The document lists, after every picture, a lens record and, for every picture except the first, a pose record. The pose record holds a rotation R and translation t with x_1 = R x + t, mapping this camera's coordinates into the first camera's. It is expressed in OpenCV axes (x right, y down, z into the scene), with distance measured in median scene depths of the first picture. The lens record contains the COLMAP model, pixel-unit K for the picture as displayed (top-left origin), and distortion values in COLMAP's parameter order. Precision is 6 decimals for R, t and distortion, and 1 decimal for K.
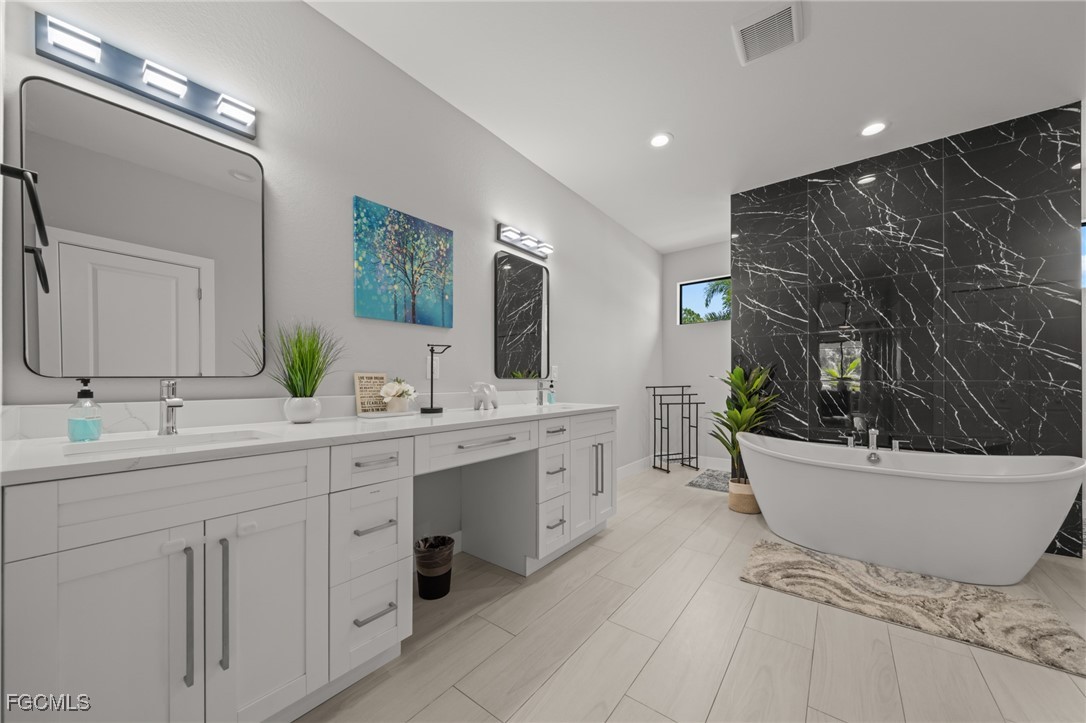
lens RADIAL K [[383.4, 0, 542.9], [0, 383.4, 378.0], [0, 0, 1]] dist [-0.001575, -0.000084]
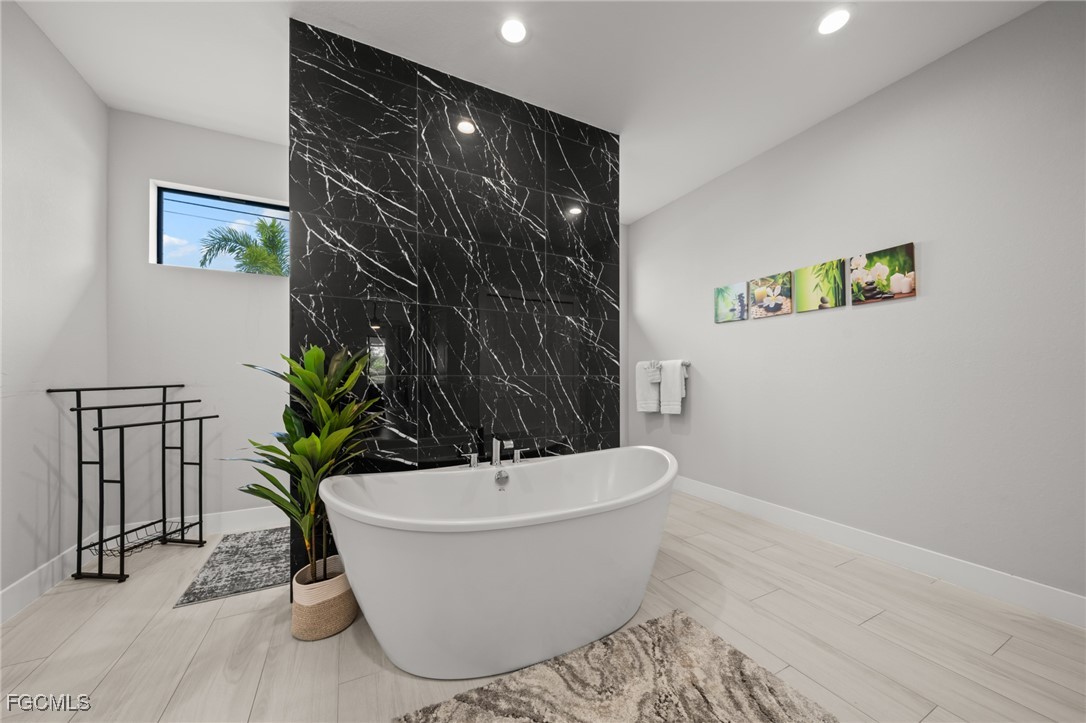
lens RADIAL K [[383.4, 0, 542.9], [0, 383.4, 378.0], [0, 0, 1]] dist [-0.001575, -0.000084]
pose [[0.421597, -0.003016, 0.906778, 0.176922], [-0.007499, 0.999949, 0.006812, 0.005381], [-0.906752, -0.009672, 0.421553, 0.503598]]
